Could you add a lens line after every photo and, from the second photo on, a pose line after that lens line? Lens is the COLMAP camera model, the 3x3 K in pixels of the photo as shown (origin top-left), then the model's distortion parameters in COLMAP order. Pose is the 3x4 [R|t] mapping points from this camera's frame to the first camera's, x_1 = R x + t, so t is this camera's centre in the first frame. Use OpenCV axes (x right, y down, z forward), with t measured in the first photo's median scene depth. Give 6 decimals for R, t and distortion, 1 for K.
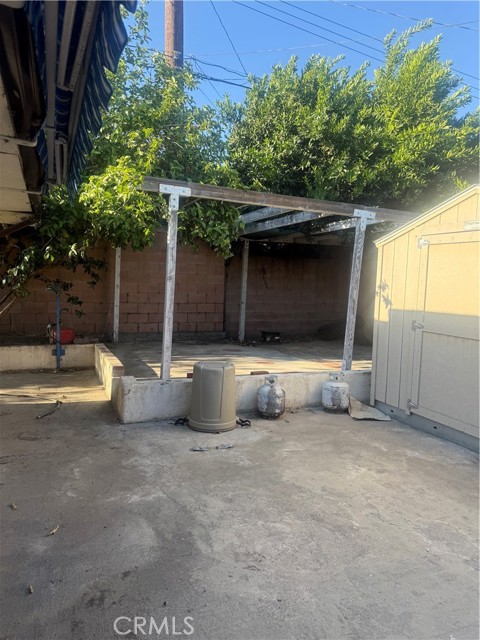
lens RADIAL K [[453.6, 0, 238.6], [0, 453.6, 318.9], [0, 0, 1]] dist [0.026431, -0.014813]
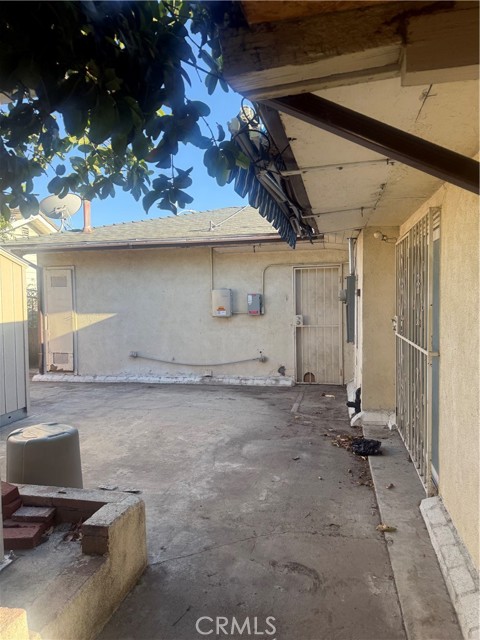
lens RADIAL K [[453.6, 0, 240.0], [0, 453.6, 319.9], [0, 0, 1]] dist [0.026431, -0.014813]
pose [[-0.820086, -0.039213, 0.570895, -0.926049], [0.045043, 0.990130, 0.132713, -0.188432], [-0.570465, 0.134551, -0.810226, 1.908044]]
